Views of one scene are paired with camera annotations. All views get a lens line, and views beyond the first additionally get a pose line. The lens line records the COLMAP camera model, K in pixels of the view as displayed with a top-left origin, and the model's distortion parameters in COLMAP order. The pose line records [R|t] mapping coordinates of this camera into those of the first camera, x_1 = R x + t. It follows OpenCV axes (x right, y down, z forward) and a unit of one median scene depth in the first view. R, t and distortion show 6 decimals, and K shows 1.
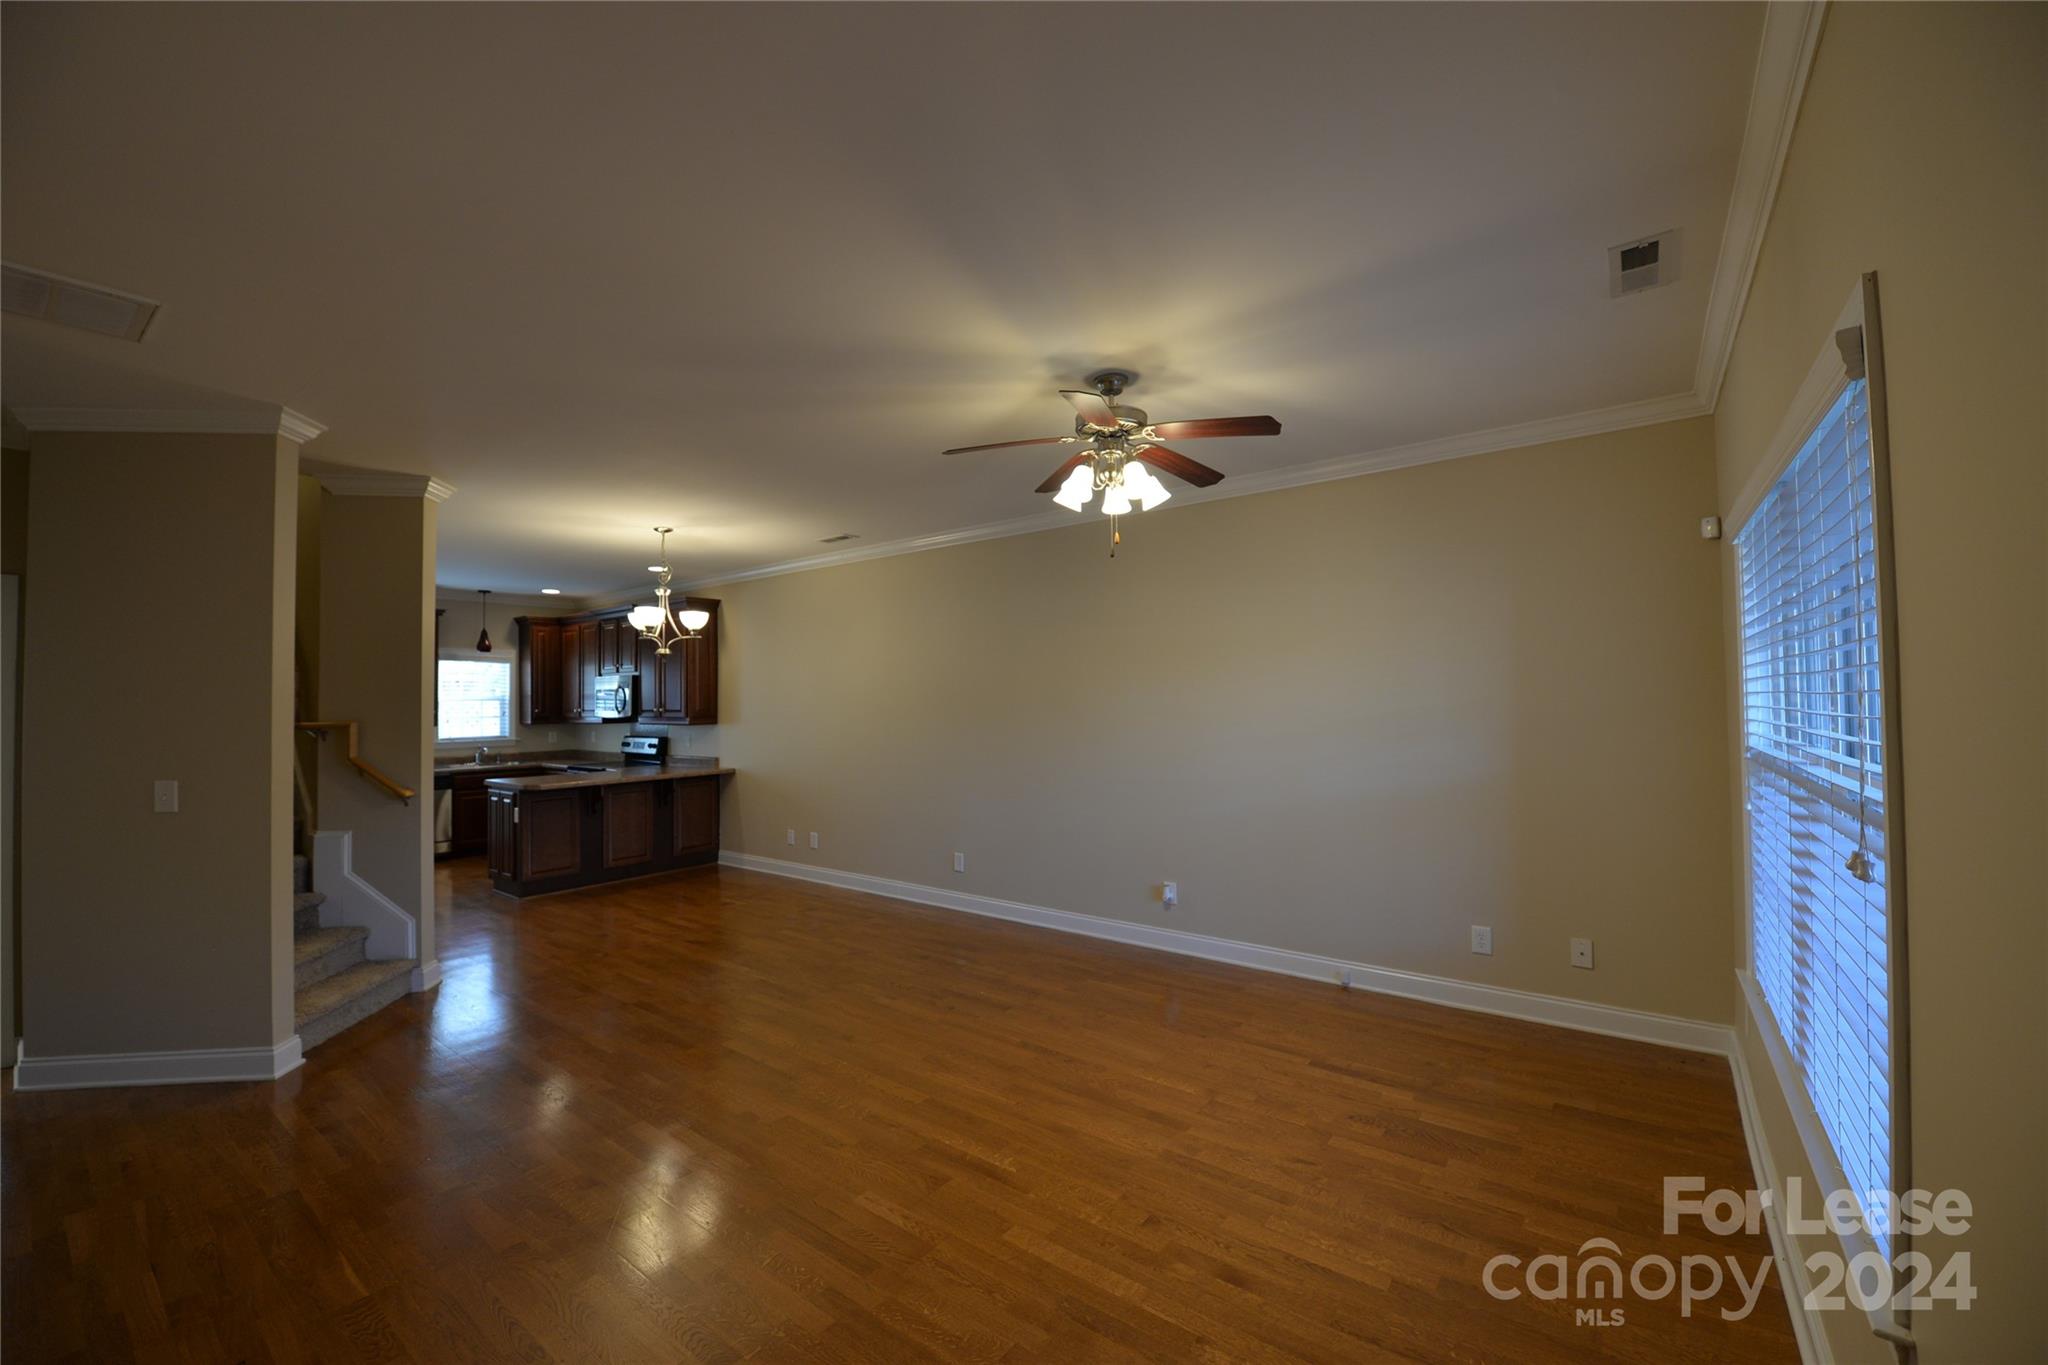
lens RADIAL K [[815.5, 0, 1024.0], [0, 815.5, 682.5], [0, 0, 1]] dist [-0.011853, -0.003004]
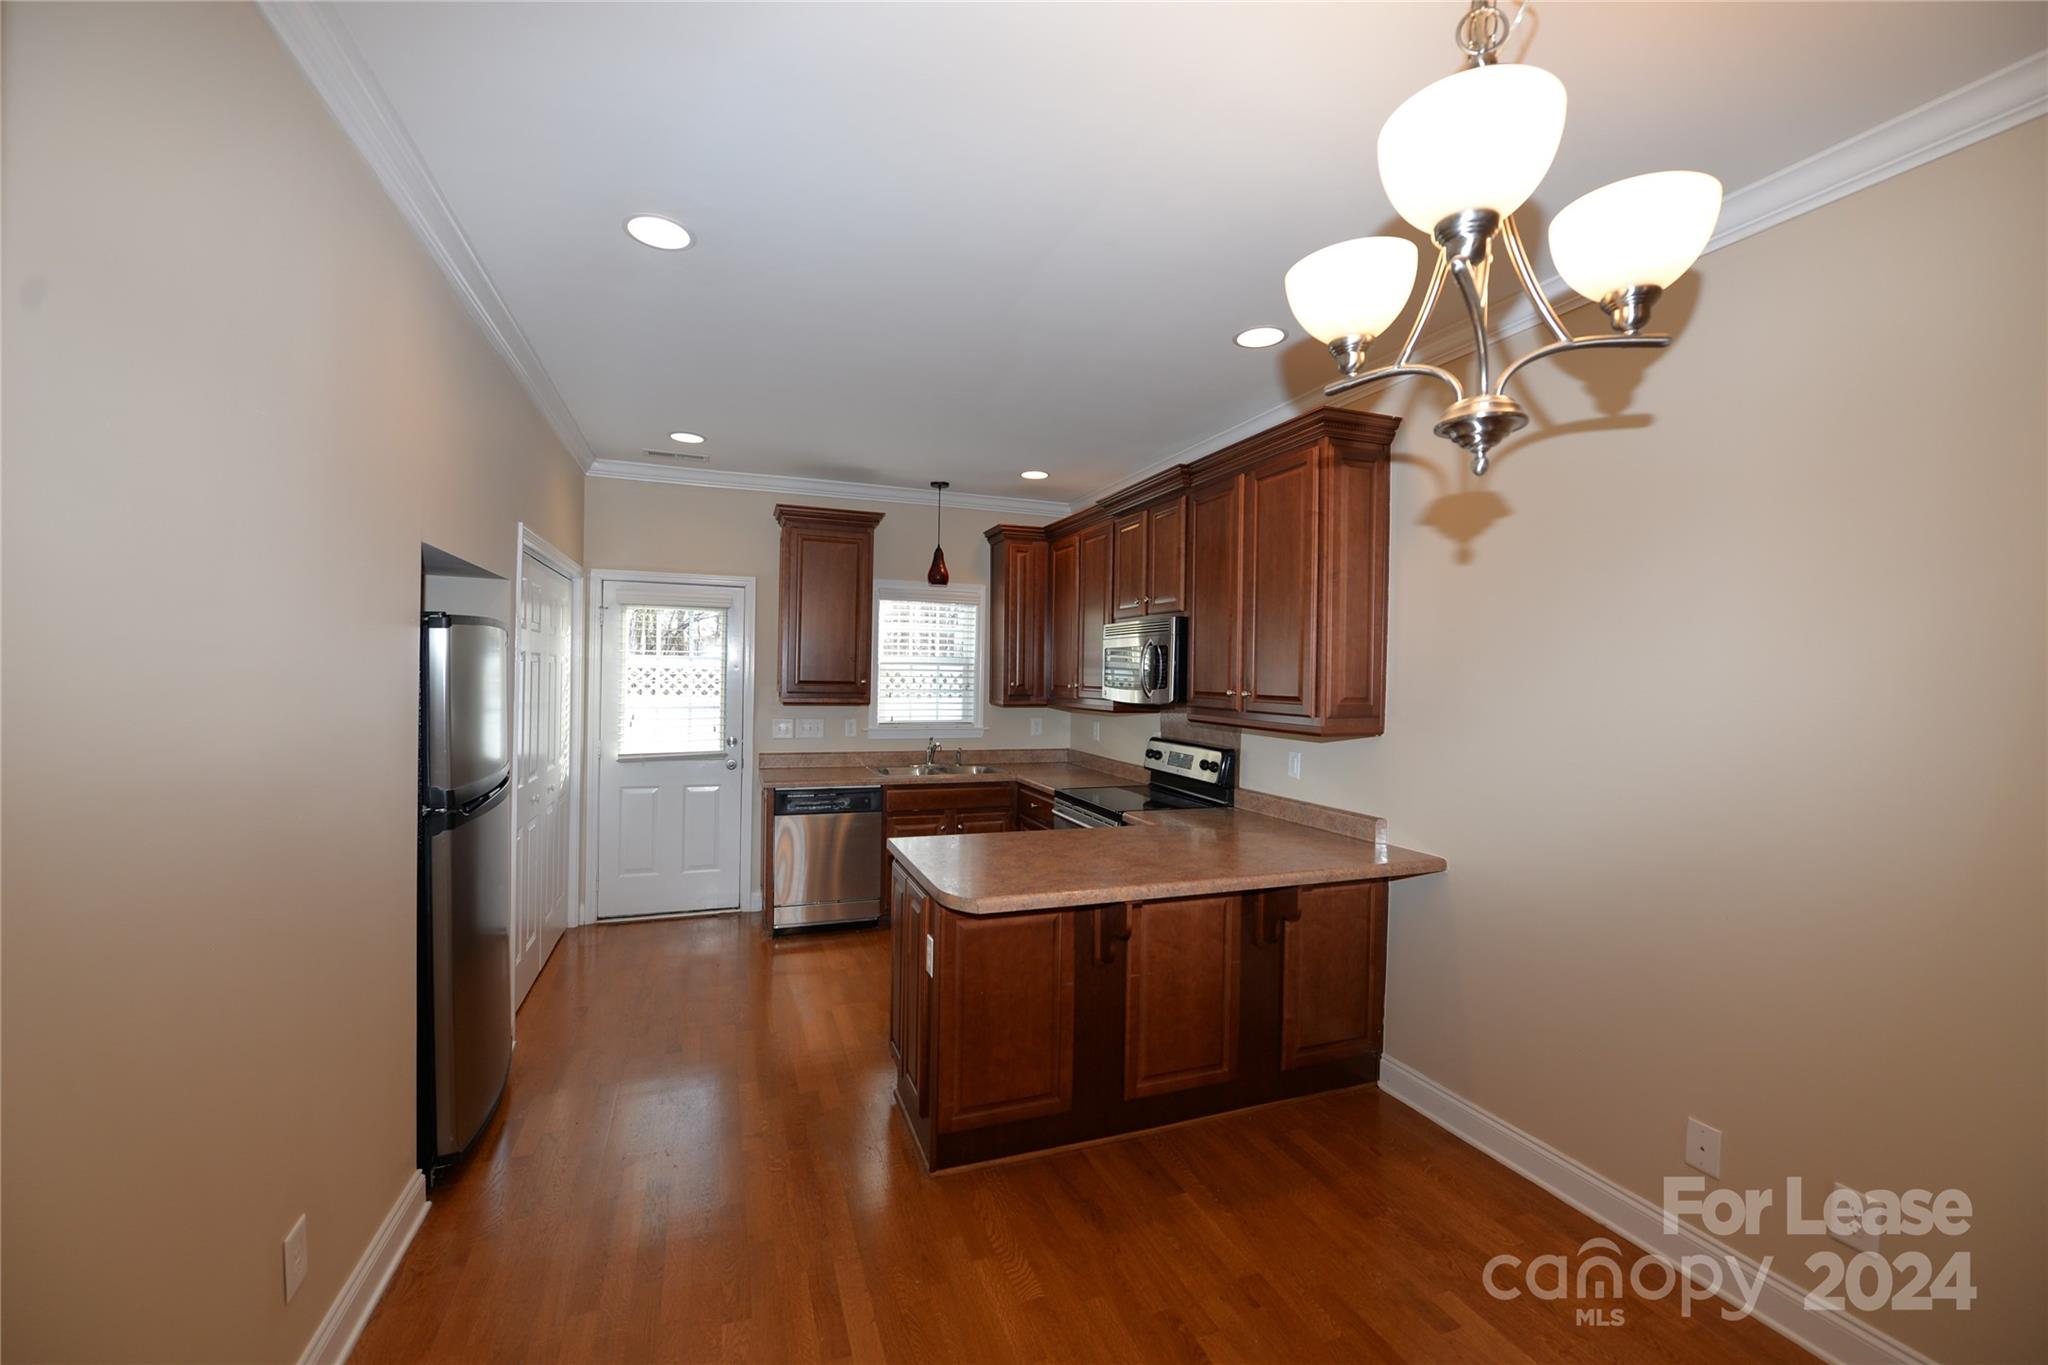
lens RADIAL K [[813.3, 0, 1011.1], [0, 813.3, 682.8], [0, 0, 1]] dist [-0.001256, -0.003530]
pose [[0.837700, 0.034488, -0.545040, -0.733907], [-0.018340, 0.999218, 0.035039, 0.034709], [0.545822, -0.019357, 0.837677, 1.329559]]
